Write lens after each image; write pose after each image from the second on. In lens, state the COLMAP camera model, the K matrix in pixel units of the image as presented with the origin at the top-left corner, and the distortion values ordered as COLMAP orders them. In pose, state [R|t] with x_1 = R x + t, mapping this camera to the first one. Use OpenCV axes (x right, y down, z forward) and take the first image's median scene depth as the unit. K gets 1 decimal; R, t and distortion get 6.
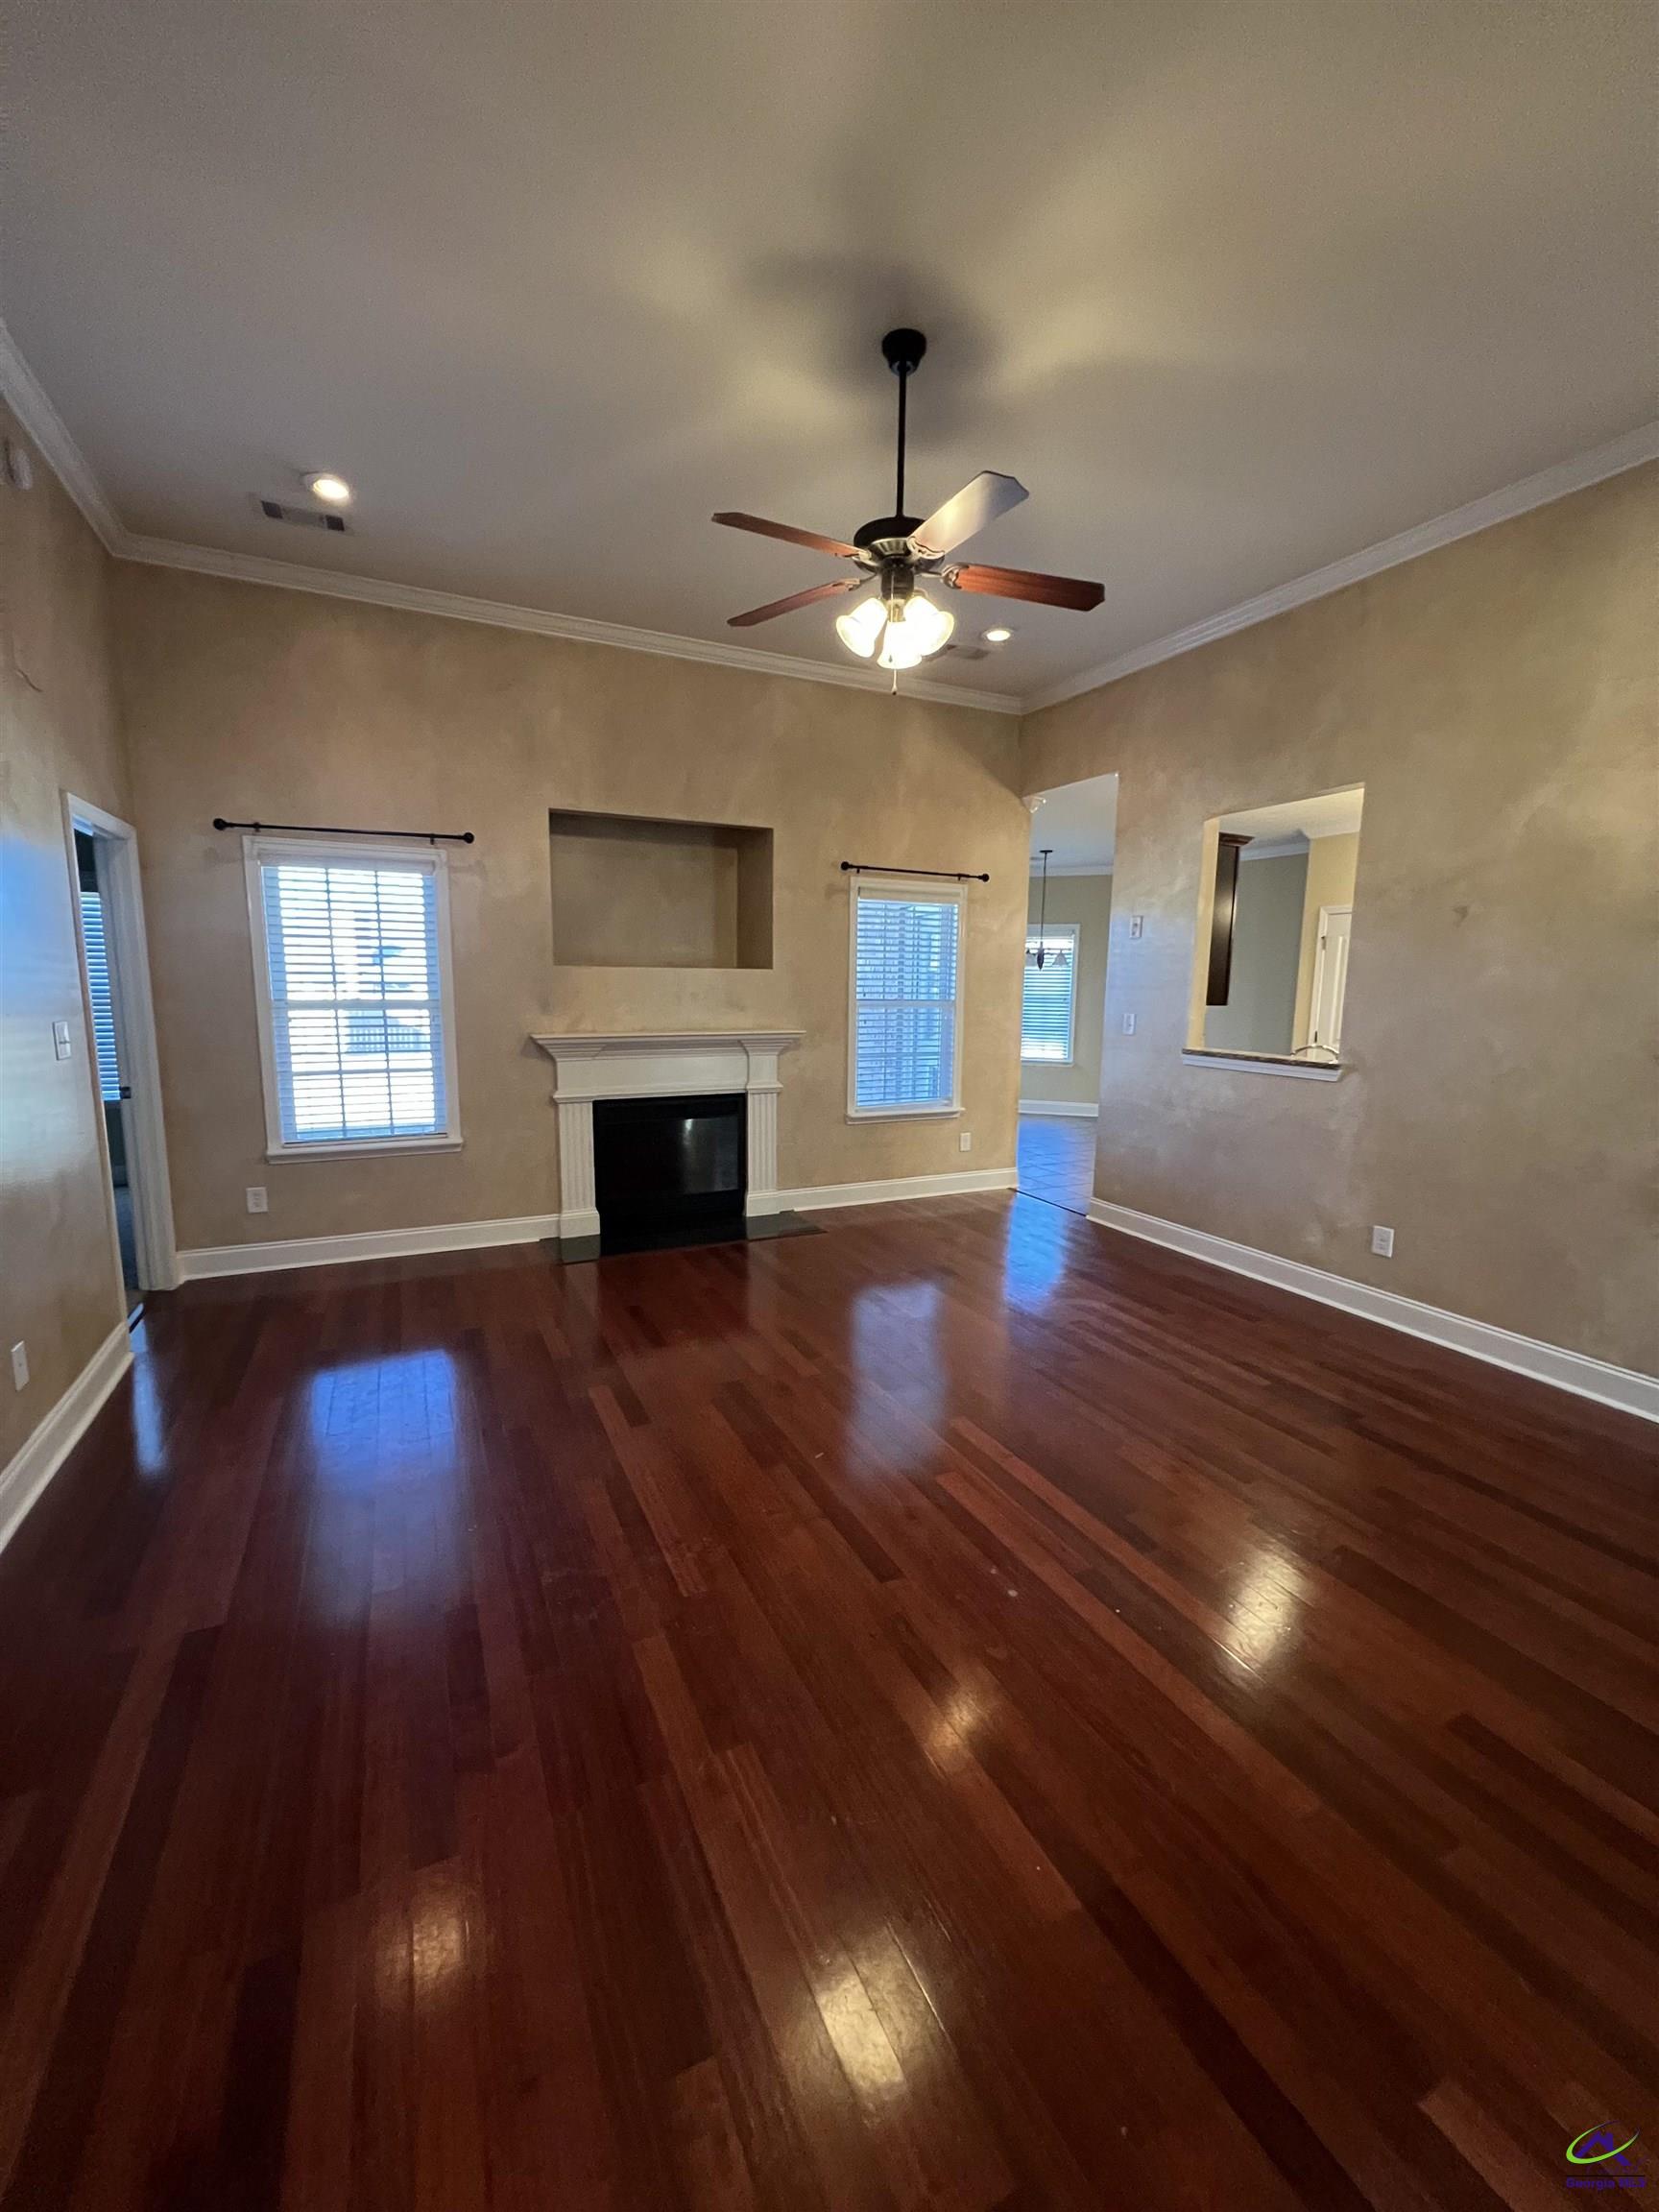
lens RADIAL K [[883.3, 0, 829.5], [0, 883.3, 1106.0], [0, 0, 1]] dist [-0.000193, -0.000052]
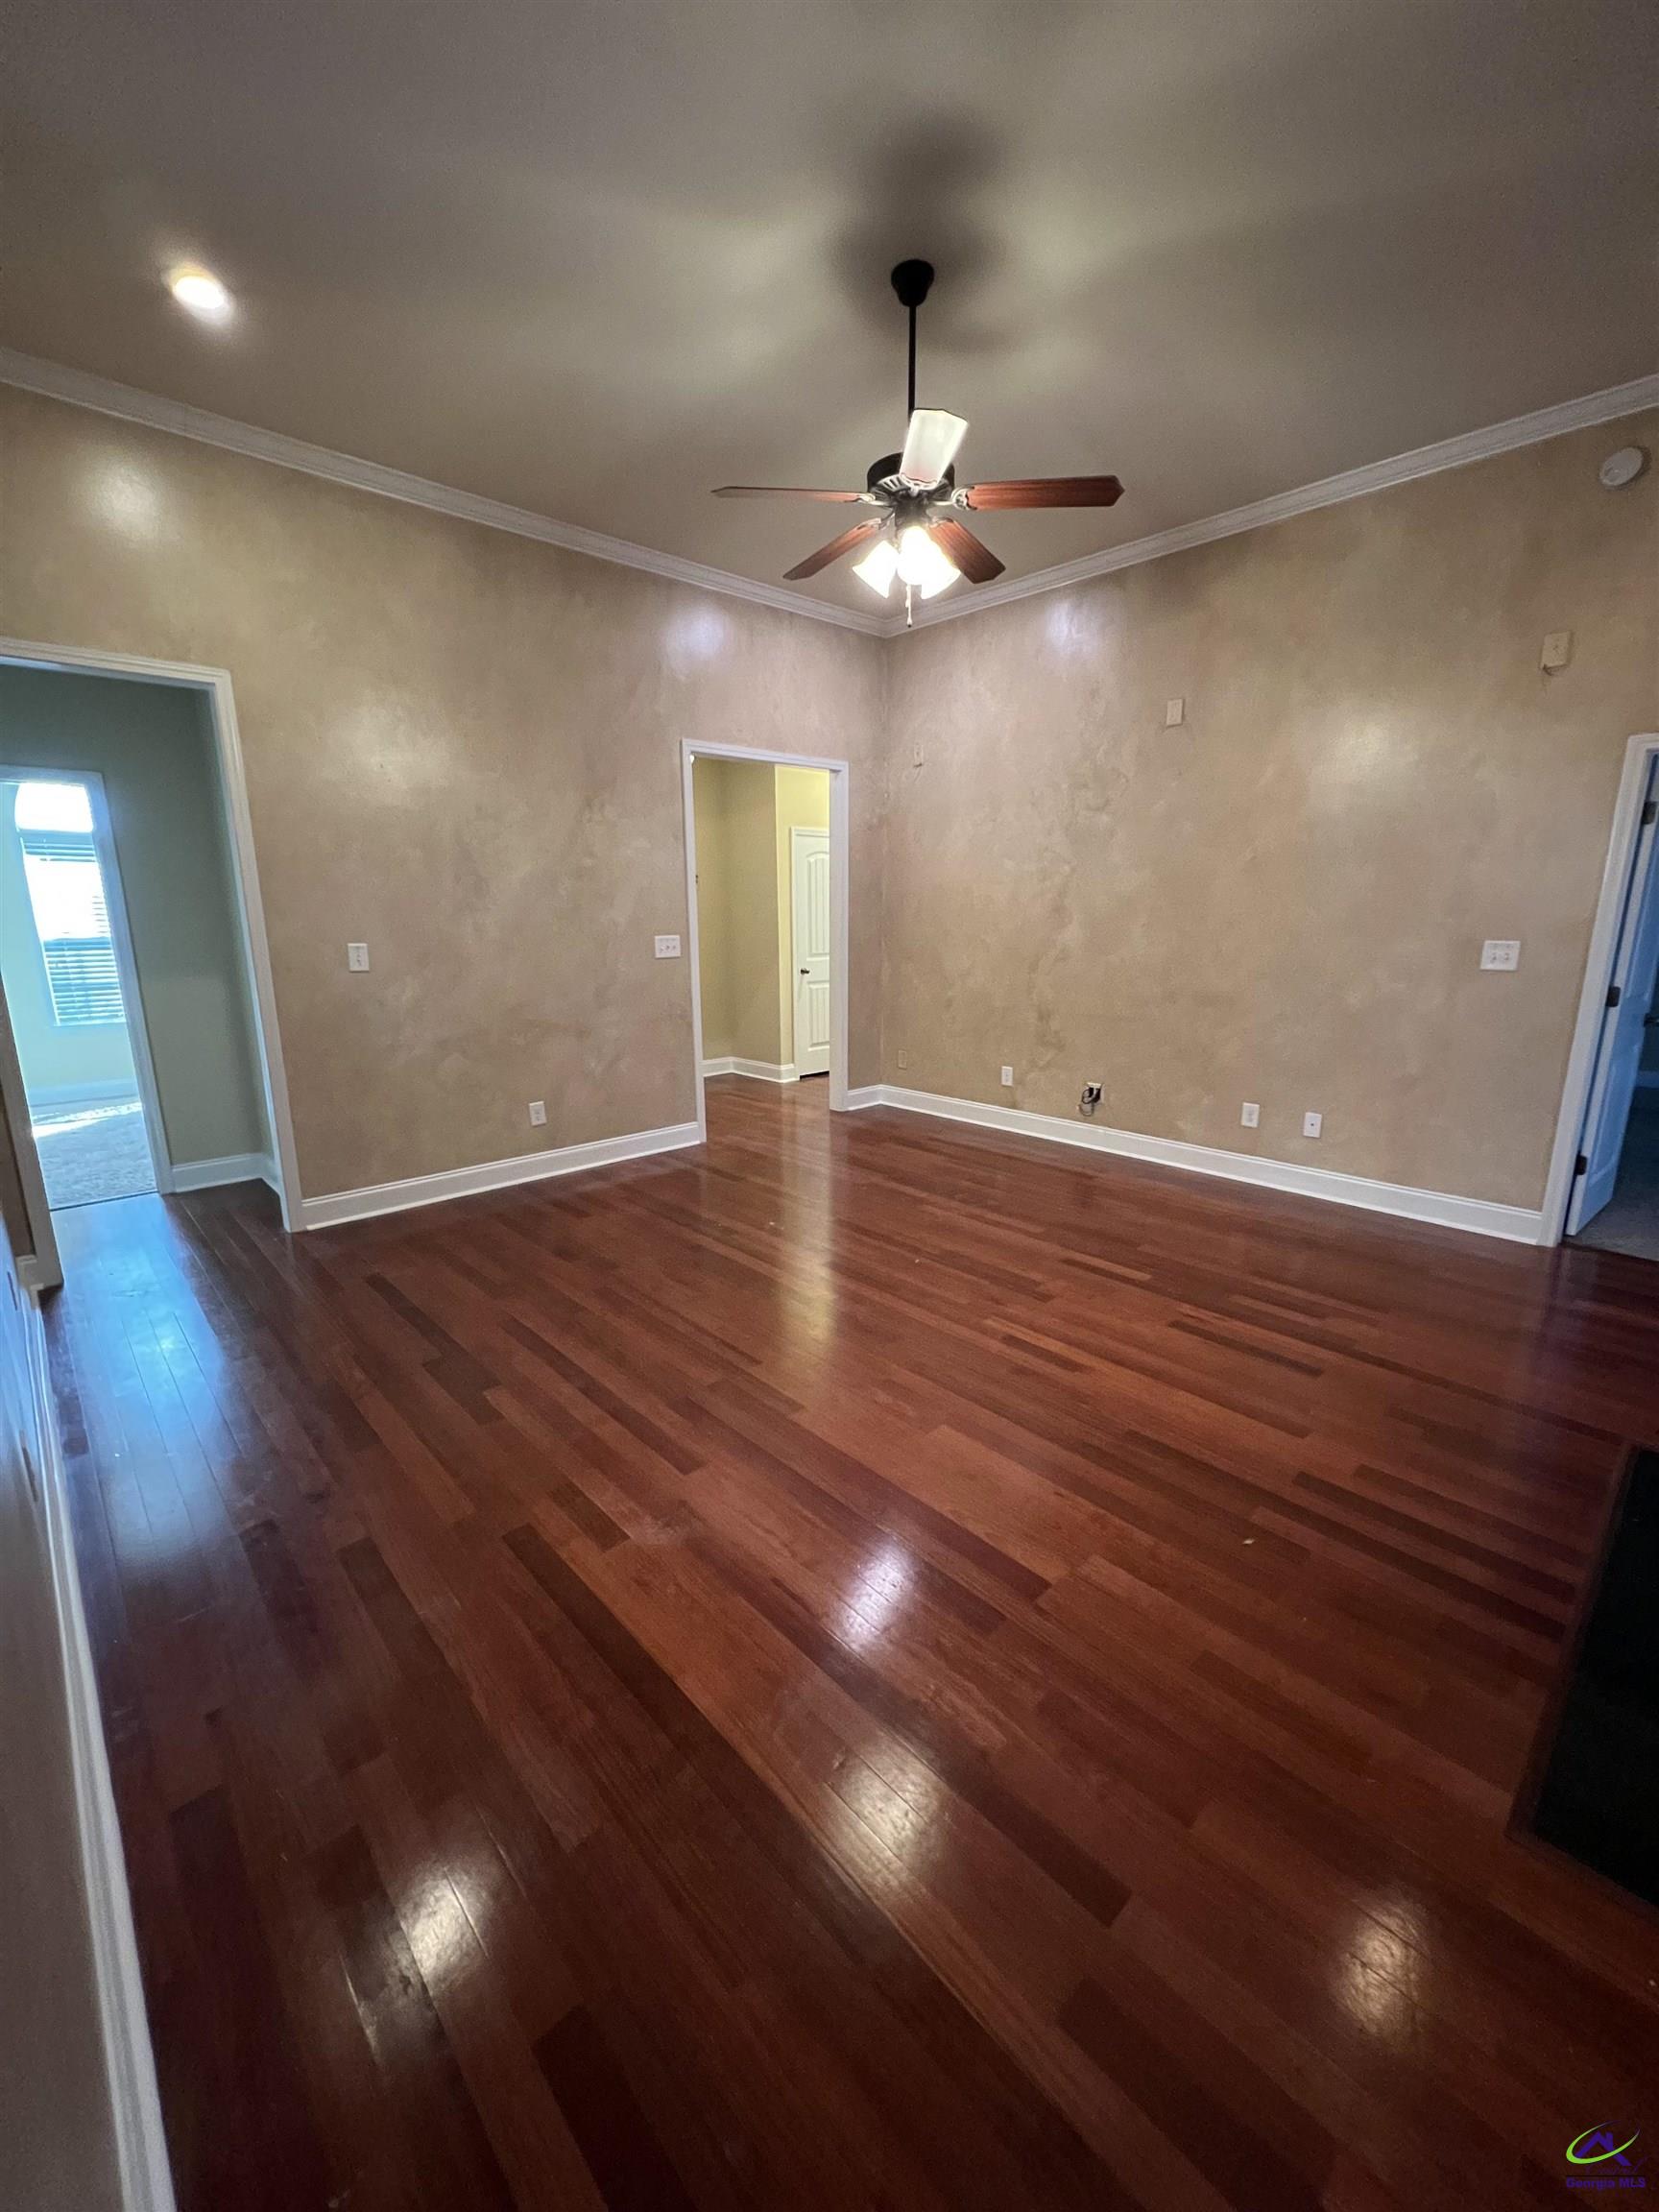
lens RADIAL K [[880.9, 0, 829.5], [0, 880.9, 1106.0], [0, 0, 1]] dist [0.000109, 0.000150]
pose [[-0.954468, 0.054309, -0.293330, 0.344259], [-0.053084, 0.936674, 0.346156, -0.196747], [0.293554, 0.345966, -0.891142, 1.436804]]
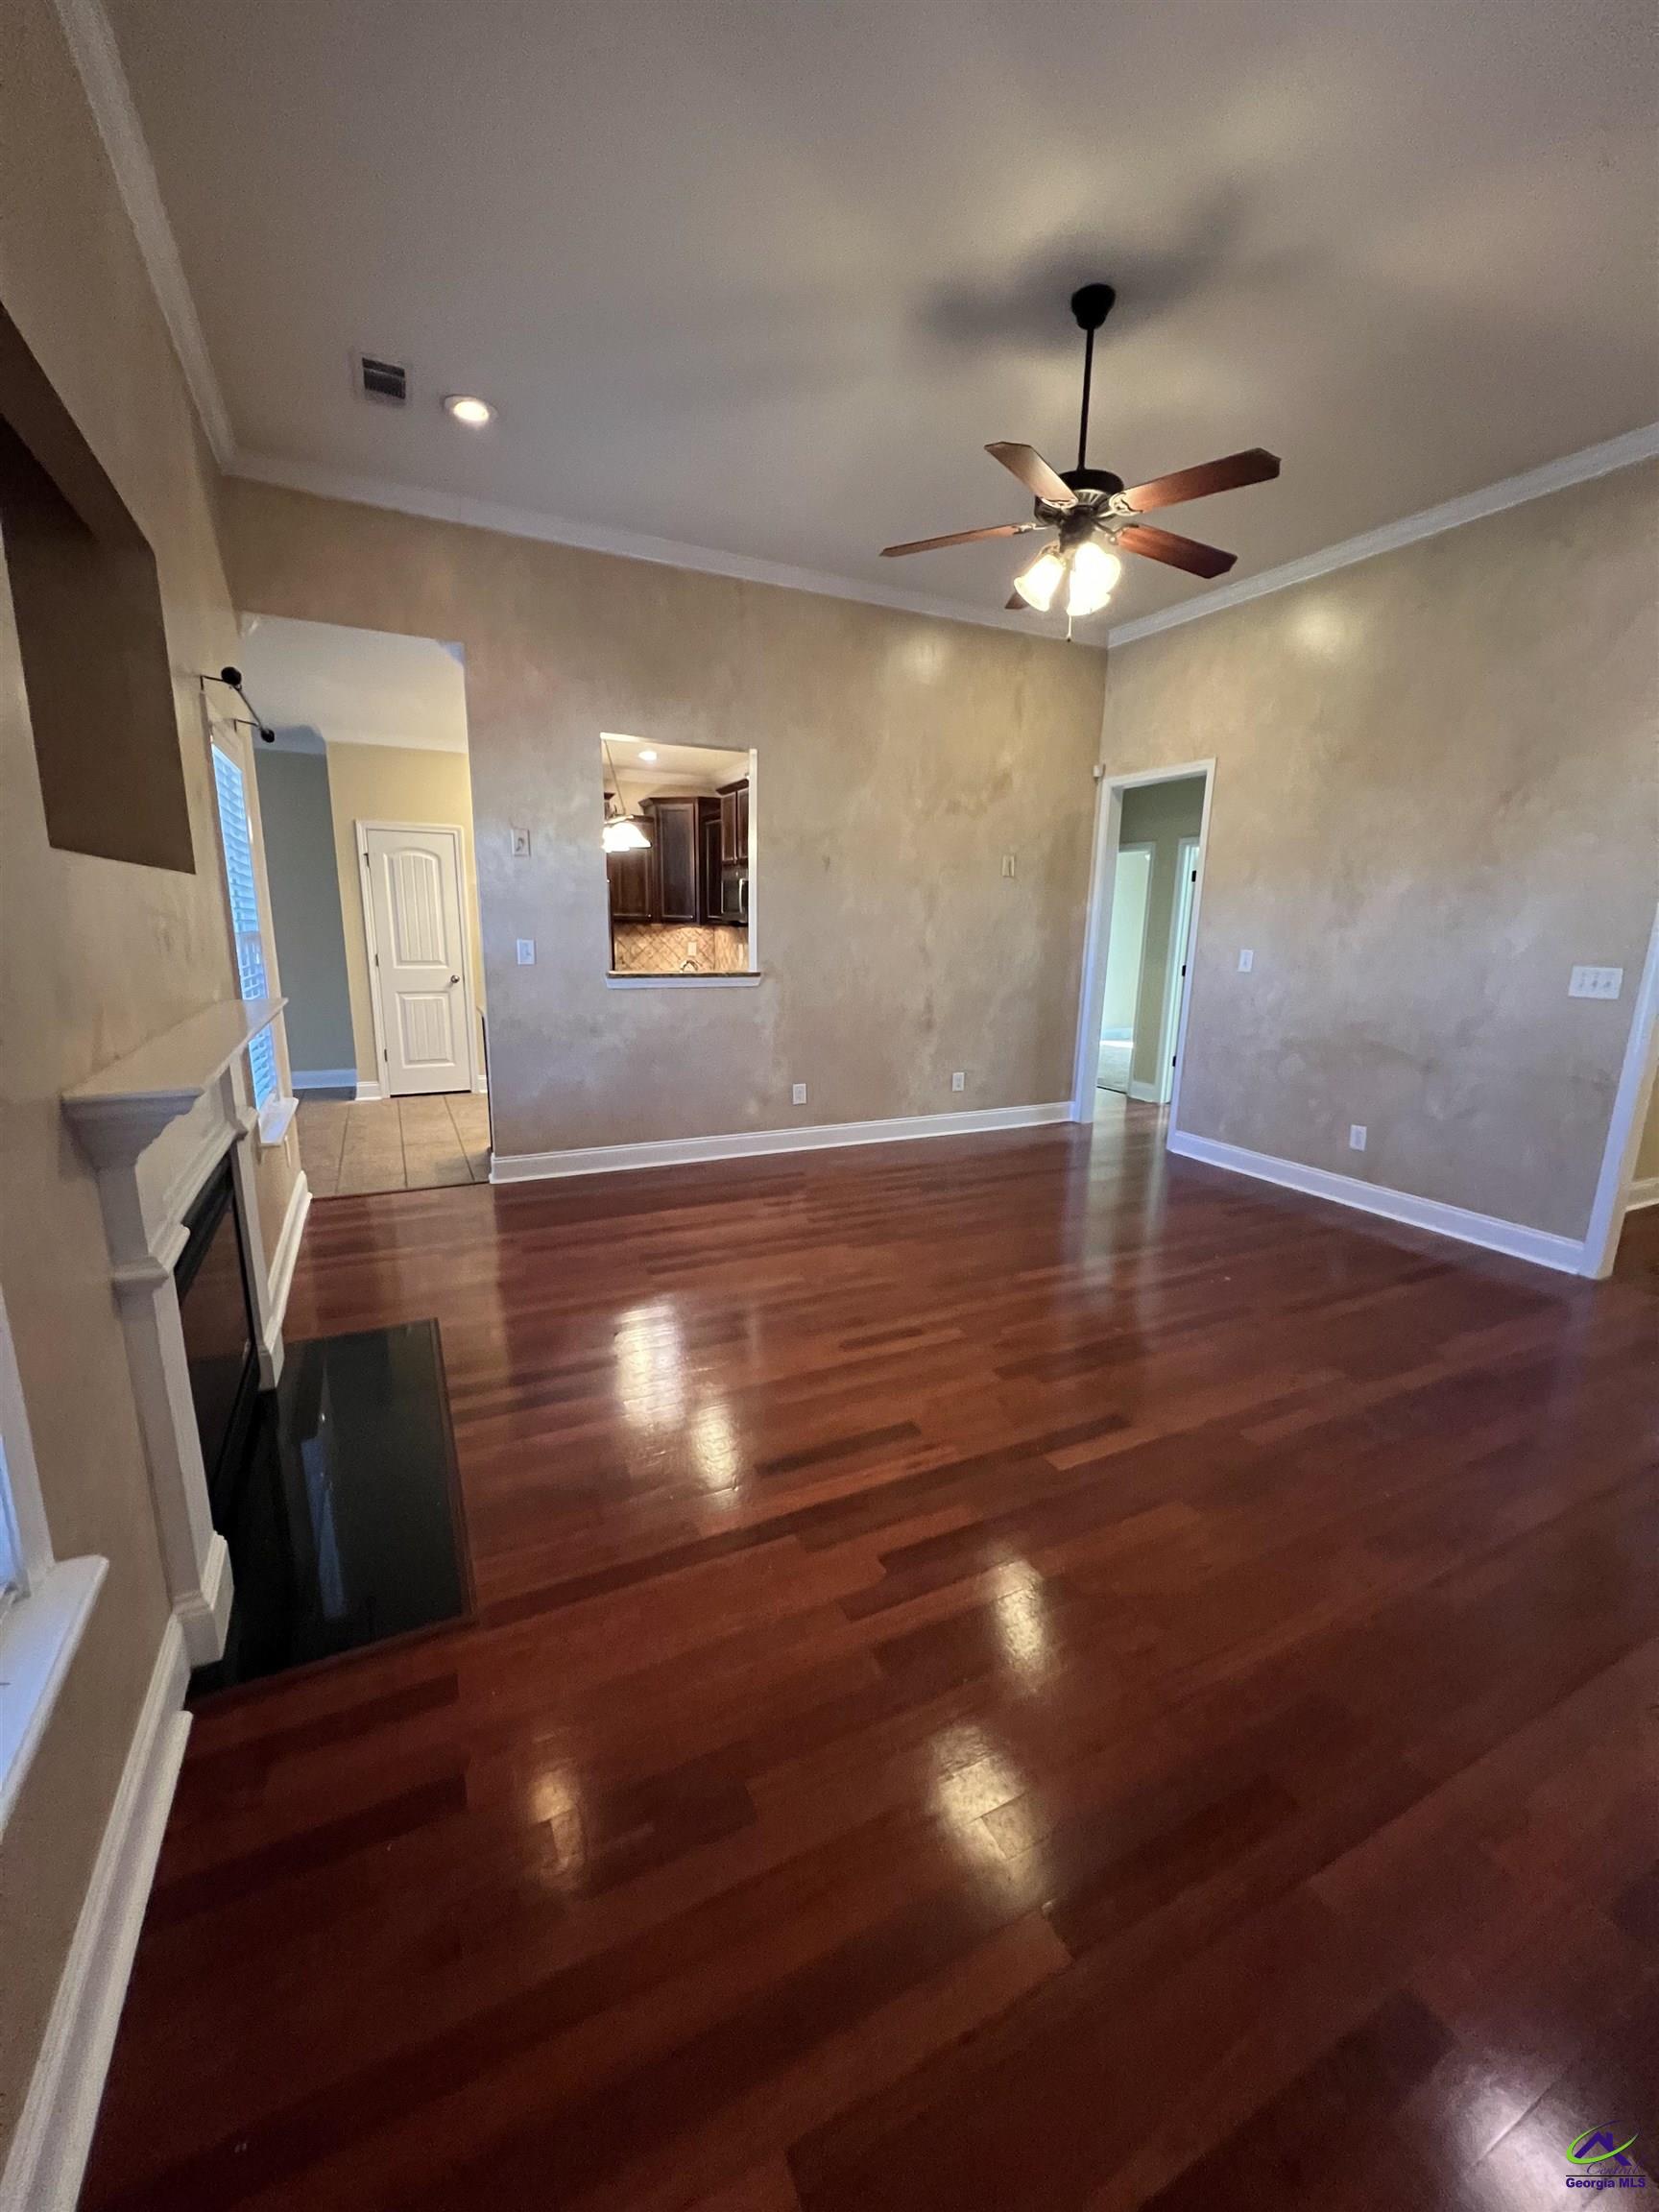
lens RADIAL K [[880.9, 0, 829.5], [0, 880.9, 1106.0], [0, 0, 1]] dist [0.000109, 0.000150]
pose [[-0.011340, -0.221645, 0.975062, -0.742284], [0.126028, 0.967031, 0.221285, -0.132442], [-0.991962, 0.125395, 0.016968, 0.912310]]
